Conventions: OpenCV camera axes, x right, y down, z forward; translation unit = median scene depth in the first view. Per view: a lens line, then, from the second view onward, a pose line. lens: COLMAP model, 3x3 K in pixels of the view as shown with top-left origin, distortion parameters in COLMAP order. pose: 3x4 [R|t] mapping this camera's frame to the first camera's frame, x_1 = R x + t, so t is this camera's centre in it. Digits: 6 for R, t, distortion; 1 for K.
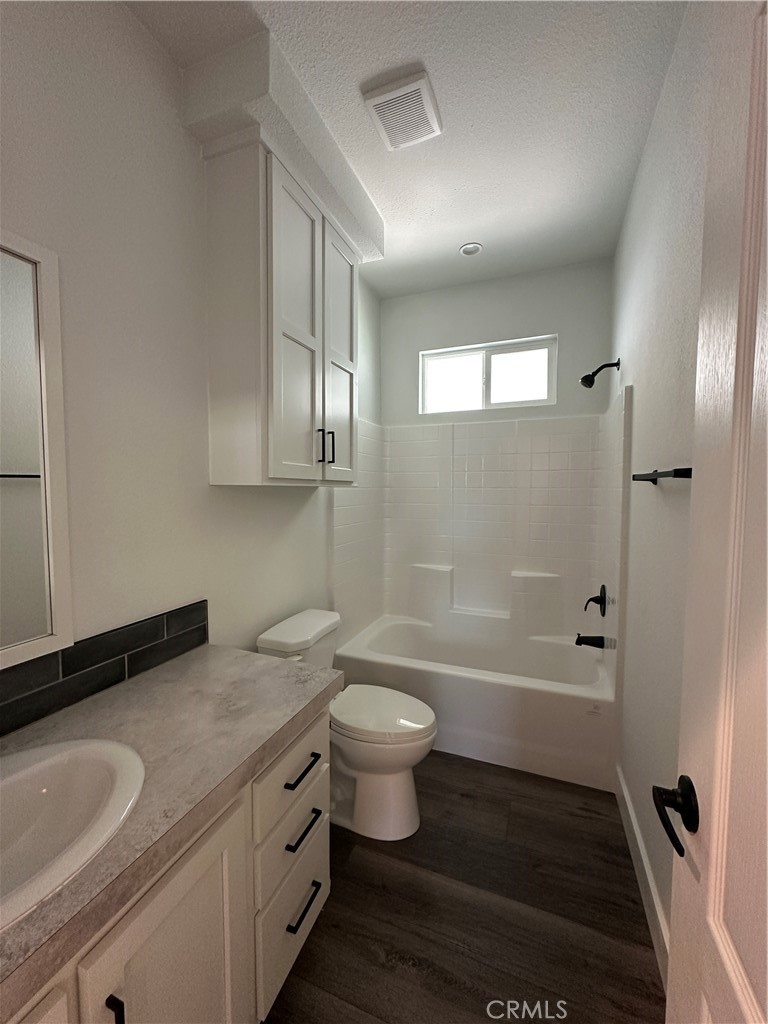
lens RADIAL K [[410.0, 0, 381.2], [0, 410.0, 513.3], [0, 0, 1]] dist [0.002518, 0.000197]
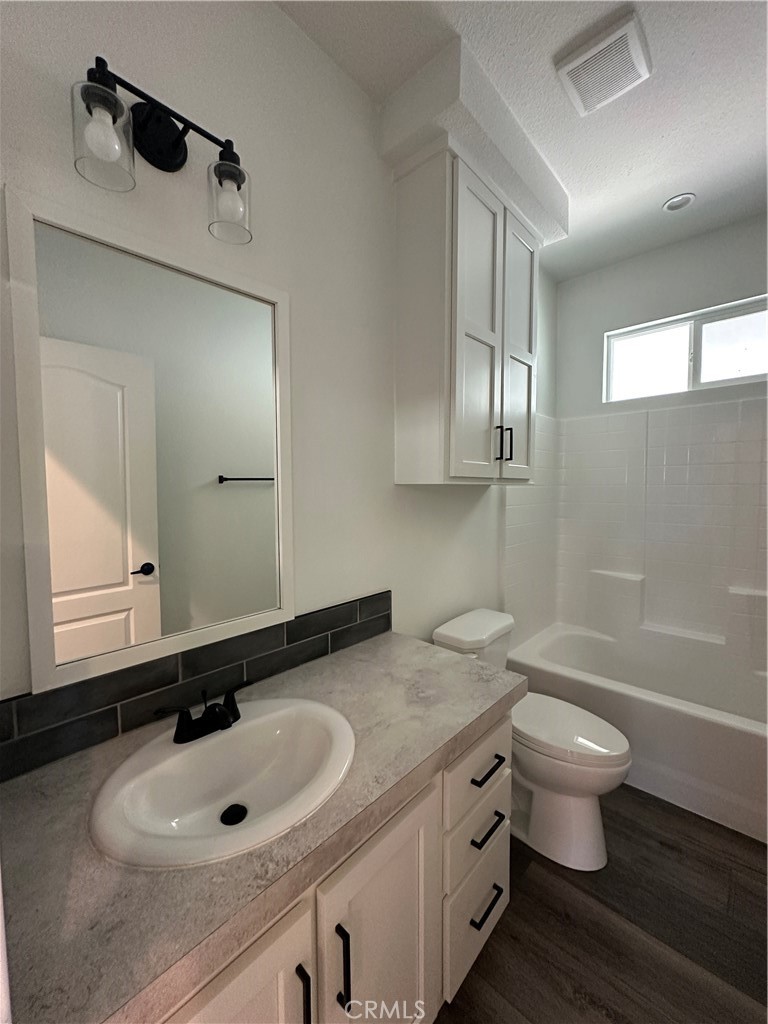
lens RADIAL K [[410.0, 0, 383.8], [0, 410.0, 512.9], [0, 0, 1]] dist [0.002518, 0.000197]
pose [[0.932455, 0.016340, -0.360917, -0.057898], [-0.015564, 0.999866, 0.005058, 0.001636], [0.360952, 0.000901, 0.932584, -0.014486]]
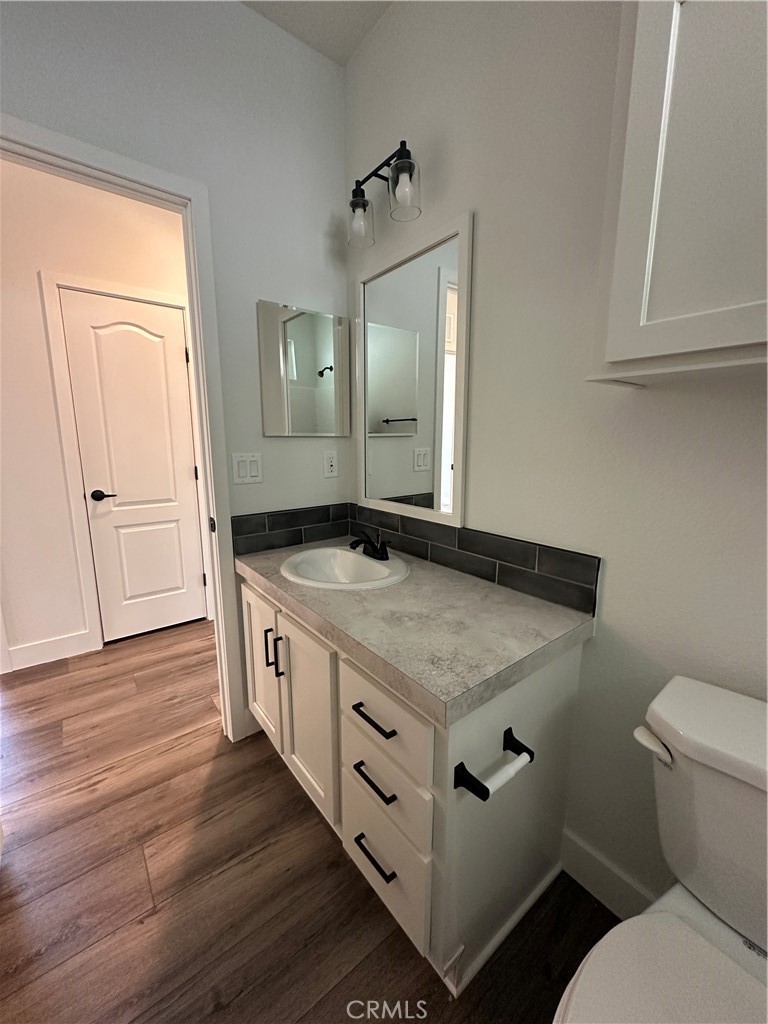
lens RADIAL K [[410.0, 0, 380.5], [0, 410.0, 514.5], [0, 0, 1]] dist [0.002518, 0.000197]
pose [[-0.512677, 0.155796, -0.844328, 0.353510], [-0.052290, 0.975908, 0.211825, 0.009397], [0.856988, 0.152748, -0.492179, 1.027665]]
